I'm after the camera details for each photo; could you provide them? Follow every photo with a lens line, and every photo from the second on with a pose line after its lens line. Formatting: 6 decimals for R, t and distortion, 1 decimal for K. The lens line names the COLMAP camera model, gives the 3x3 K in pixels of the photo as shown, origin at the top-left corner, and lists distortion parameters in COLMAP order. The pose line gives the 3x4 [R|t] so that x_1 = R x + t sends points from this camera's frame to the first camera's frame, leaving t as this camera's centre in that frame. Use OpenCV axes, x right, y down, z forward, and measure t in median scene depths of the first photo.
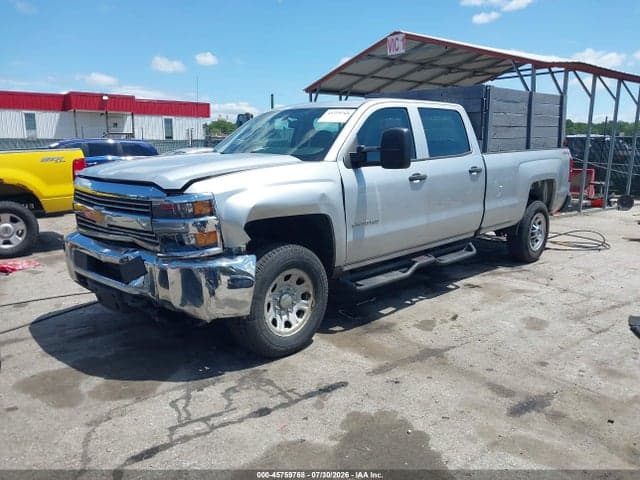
lens RADIAL K [[506.6, 0, 318.9], [0, 506.6, 253.2], [0, 0, 1]] dist [0.022663, -0.038565]
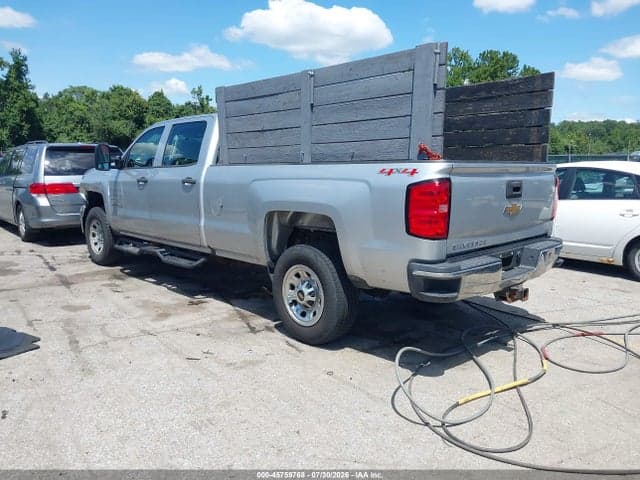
lens RADIAL K [[506.6, 0, 321.5], [0, 506.6, 242.4], [0, 0, 1]] dist [0.022663, -0.038565]
pose [[-0.007982, 0.158004, -0.987406, 1.797019], [-0.214120, 0.964265, 0.156032, -0.357282], [0.976775, 0.212669, 0.026135, 1.738029]]
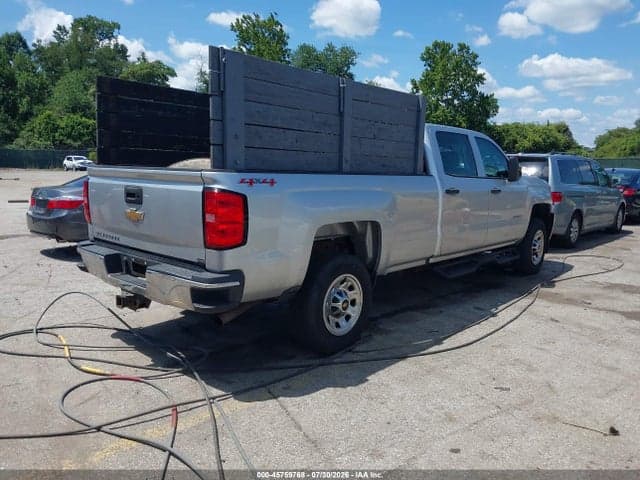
lens RADIAL K [[506.6, 0, 314.8], [0, 506.6, 244.6], [0, 0, 1]] dist [0.022663, -0.038565]
pose [[-0.998190, -0.005955, -0.059848, 0.509780], [-0.027110, 0.932813, 0.359341, -0.653822], [0.053687, 0.360313, -0.931285, 3.068885]]
